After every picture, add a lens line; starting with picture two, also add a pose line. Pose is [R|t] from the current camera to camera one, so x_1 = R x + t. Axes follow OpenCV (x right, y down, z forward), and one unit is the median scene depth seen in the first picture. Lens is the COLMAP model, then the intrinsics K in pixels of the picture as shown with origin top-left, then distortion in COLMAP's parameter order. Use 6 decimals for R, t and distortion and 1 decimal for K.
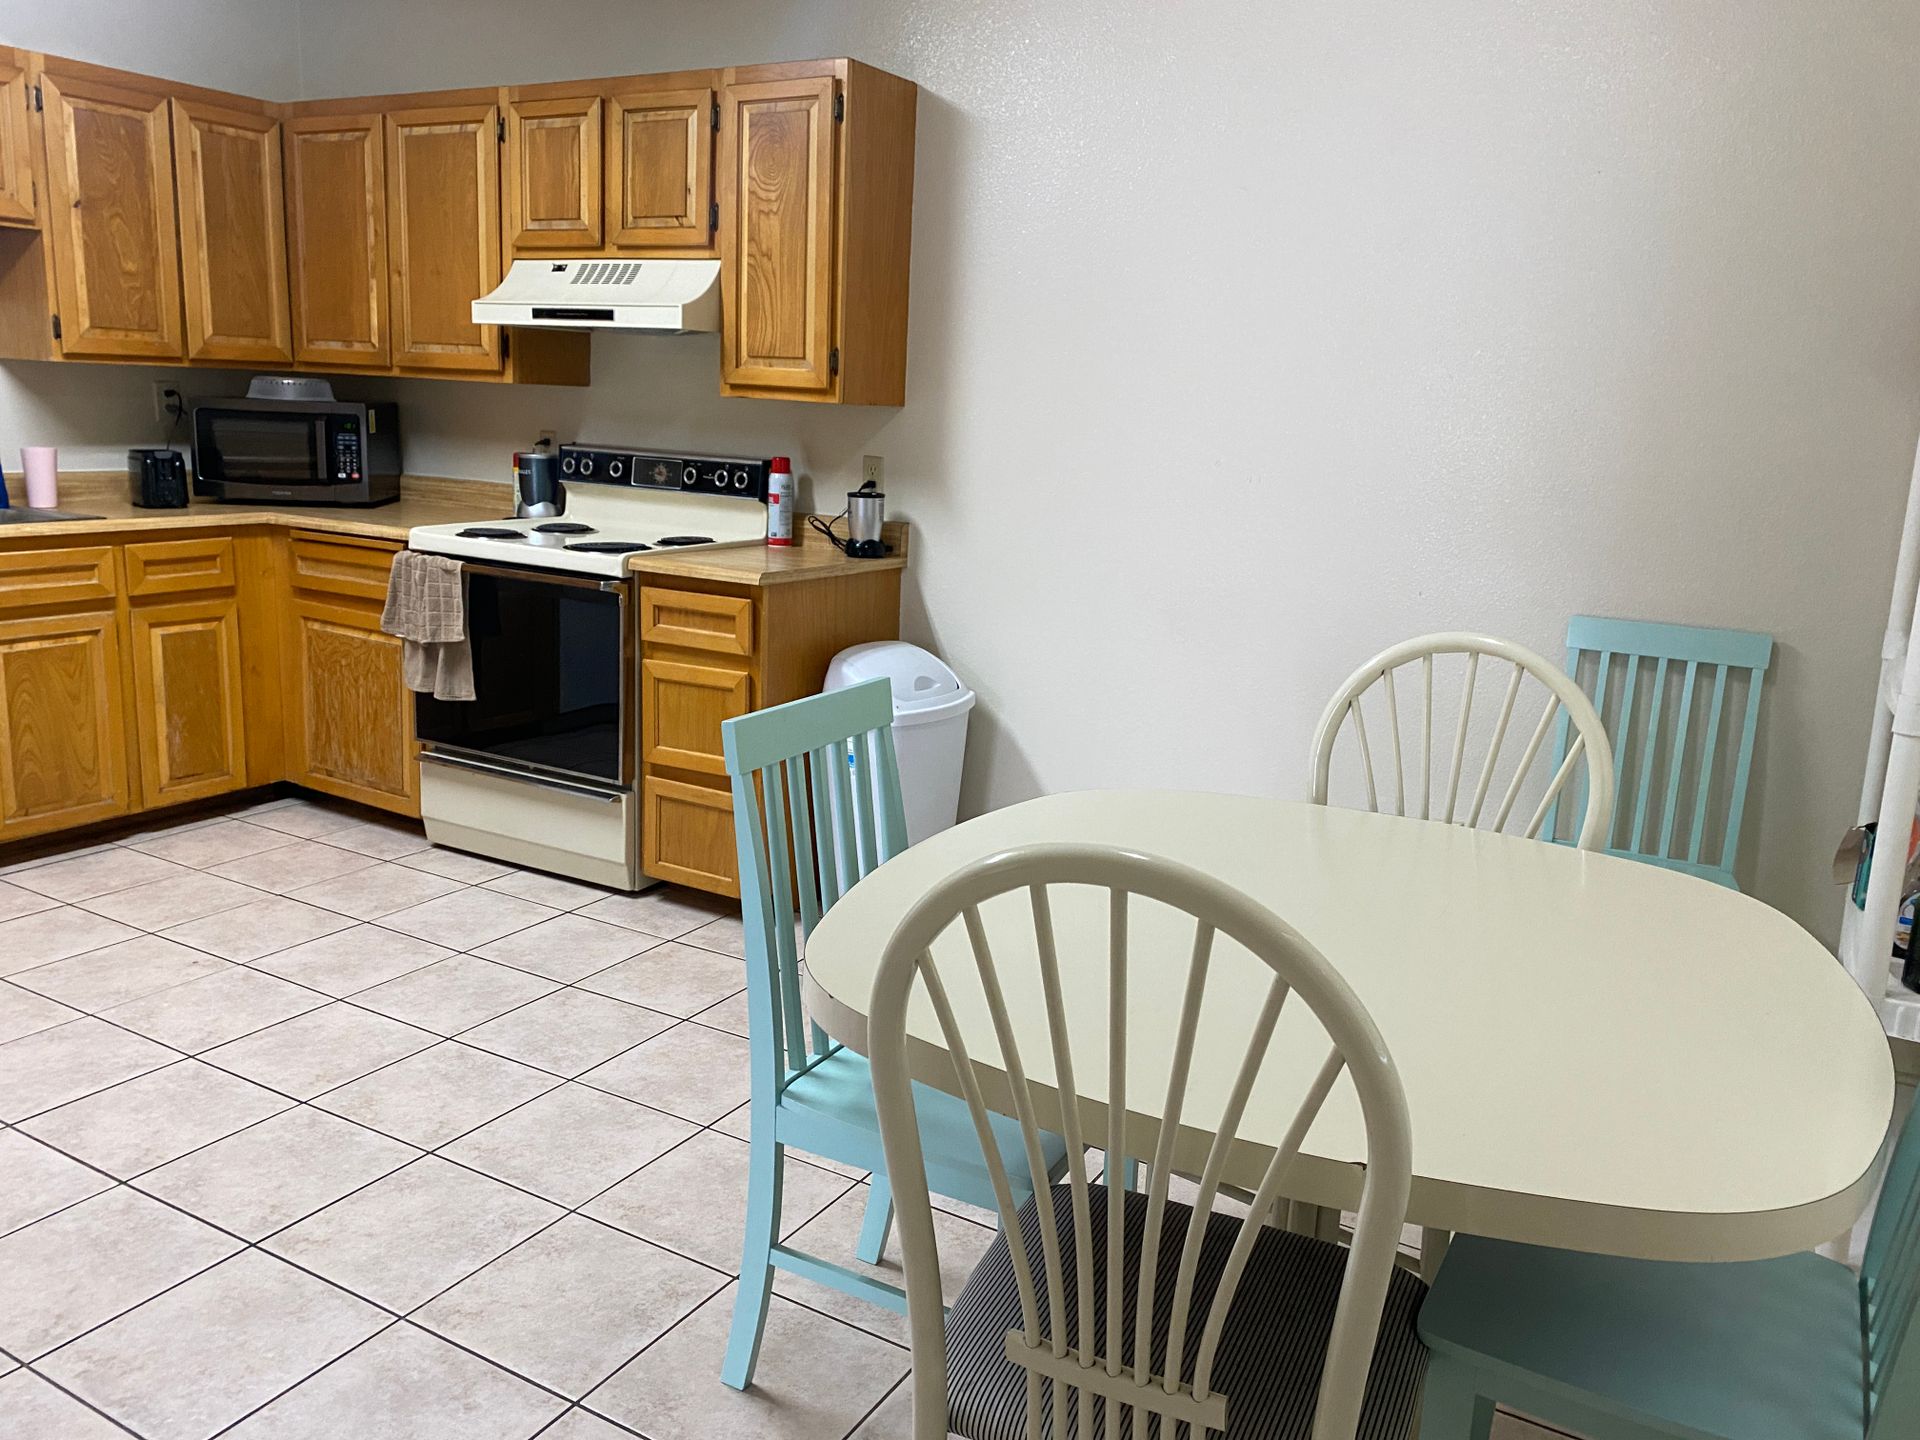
lens RADIAL K [[1454.3, 0, 960.4], [0, 1454.3, 721.5], [0, 0, 1]] dist [0.006132, 0.002130]
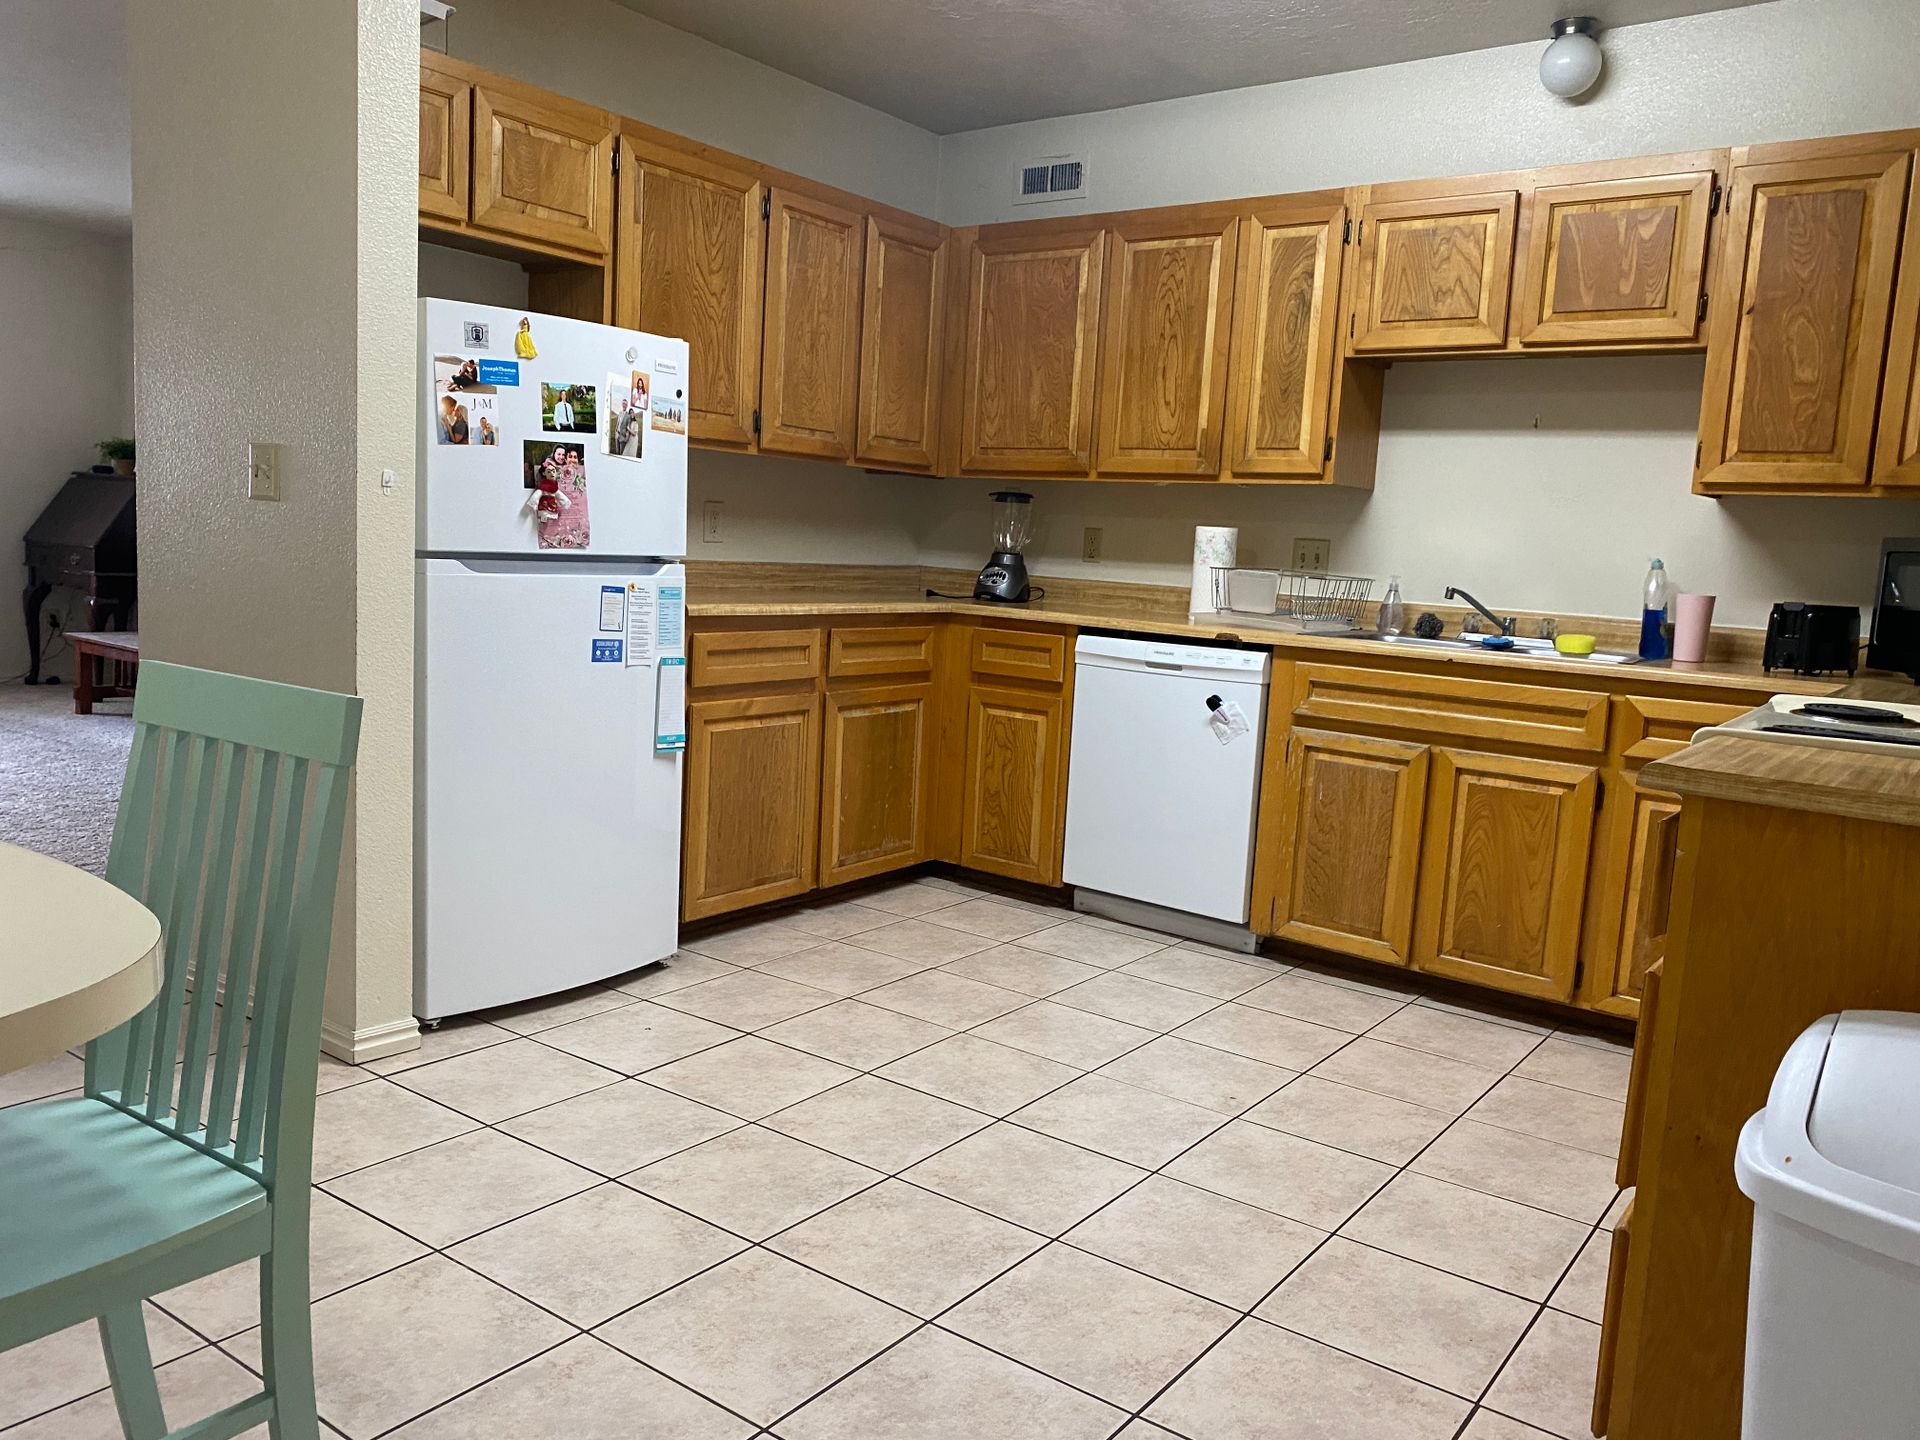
lens RADIAL K [[1454.3, 0, 958.5], [0, 1454.3, 725.6], [0, 0, 1]] dist [0.006132, 0.002130]
pose [[-0.103653, 0.079659, -0.991418, 0.320691], [-0.277199, 0.954979, 0.105712, -0.089905], [0.955205, 0.285778, -0.076905, 0.731648]]
